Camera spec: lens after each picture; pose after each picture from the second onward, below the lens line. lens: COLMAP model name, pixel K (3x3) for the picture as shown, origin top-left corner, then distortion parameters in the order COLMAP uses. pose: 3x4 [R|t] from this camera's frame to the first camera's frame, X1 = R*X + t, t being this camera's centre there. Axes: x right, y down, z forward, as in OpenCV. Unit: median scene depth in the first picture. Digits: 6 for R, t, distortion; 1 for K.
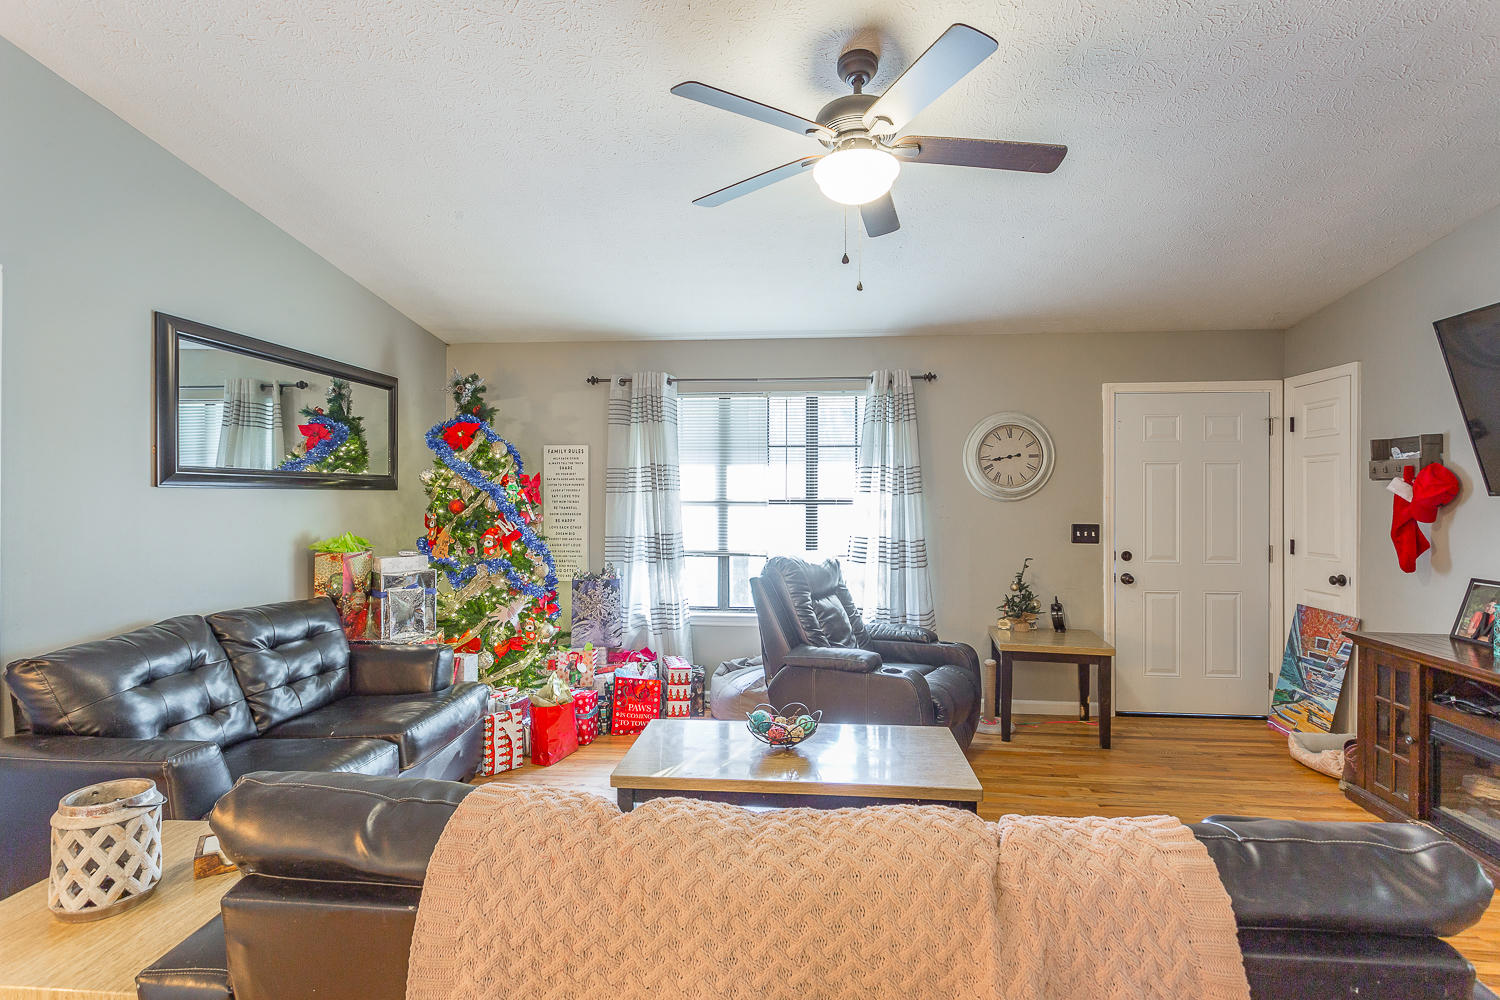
lens RADIAL K [[716.4, 0, 775.7], [0, 716.4, 498.5], [0, 0, 1]] dist [0.000334, 0.000014]
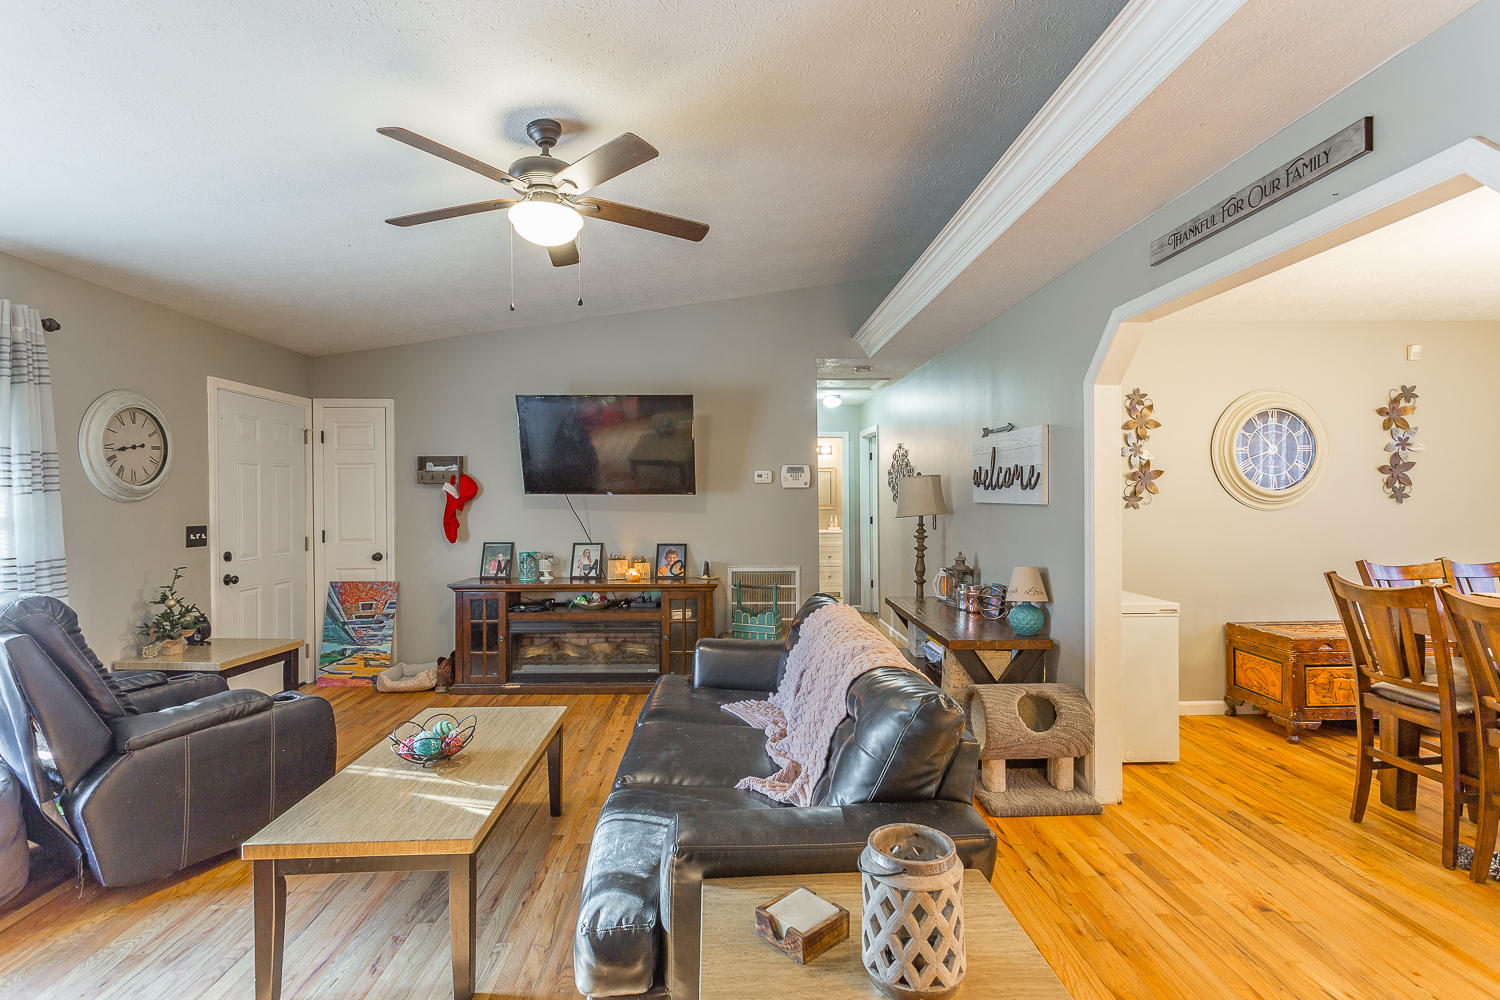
lens RADIAL K [[696.4, 0, 750.0], [0, 696.4, 500.0], [0, 0, 1]] dist [-0.004423, 0.000429]
pose [[-0.112105, -0.007762, 0.993666, -0.547079], [0.009603, 0.999914, 0.008894, 0.001647], [-0.993650, 0.010539, -0.112021, 0.405423]]
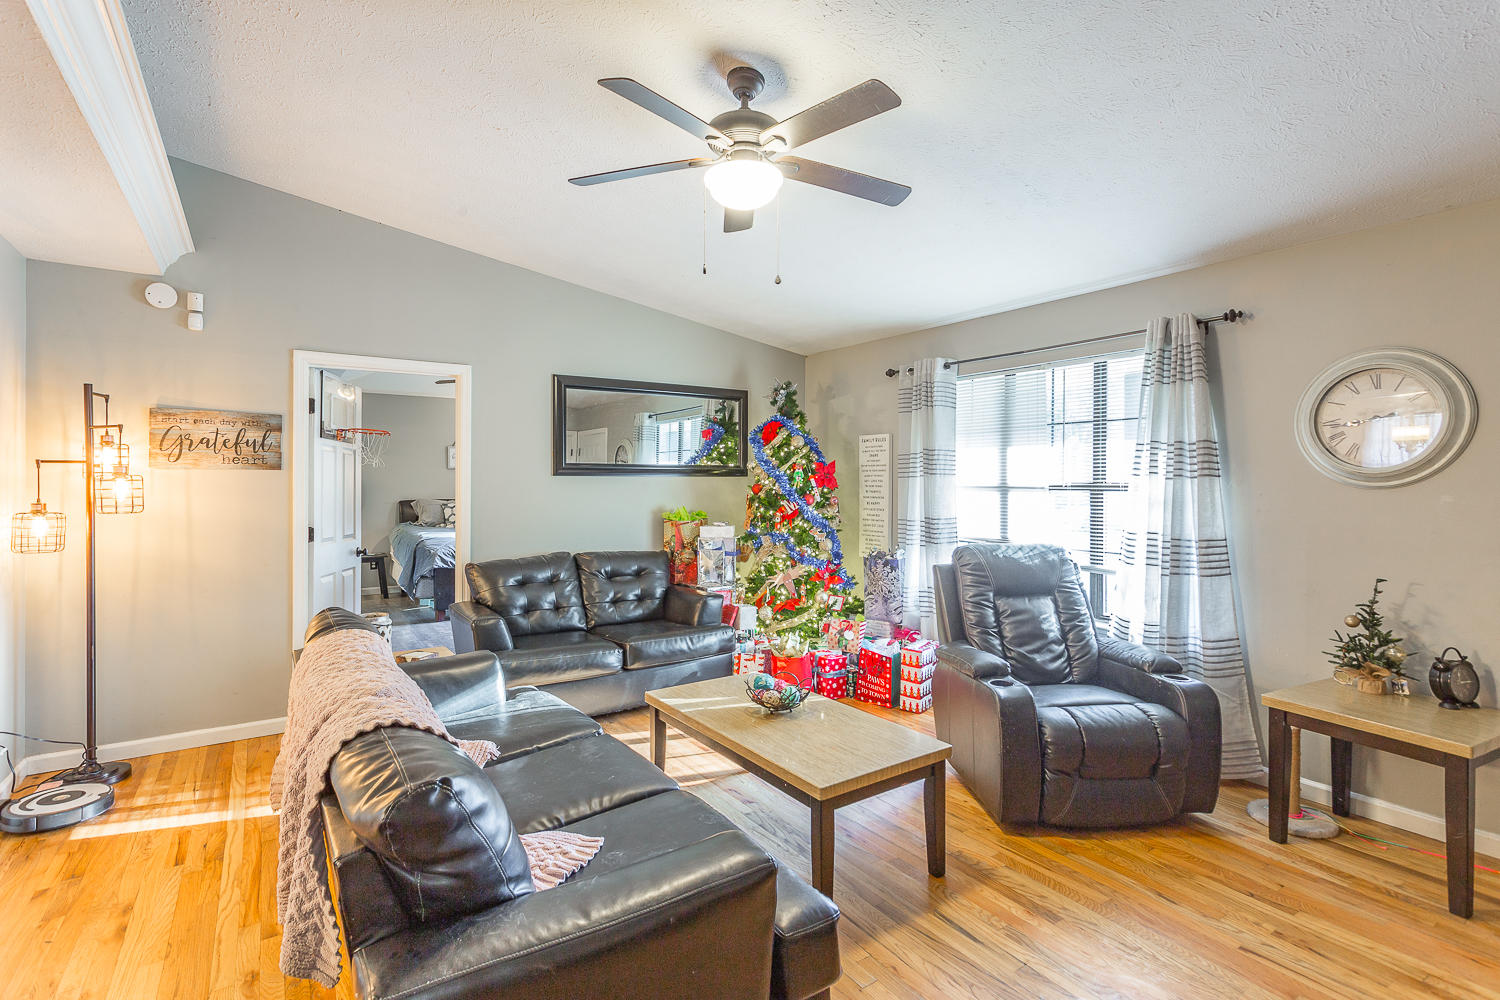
lens RADIAL K [[749.9, 0, 775.6], [0, 749.9, 484.0], [0, 0, 1]] dist [0.010756, 0.000256]
pose [[0.631985, 0.001979, -0.774978, 0.523764], [-0.003206, 0.999995, -0.000061, 0.001896], [0.774974, 0.002523, 0.631988, 0.163520]]
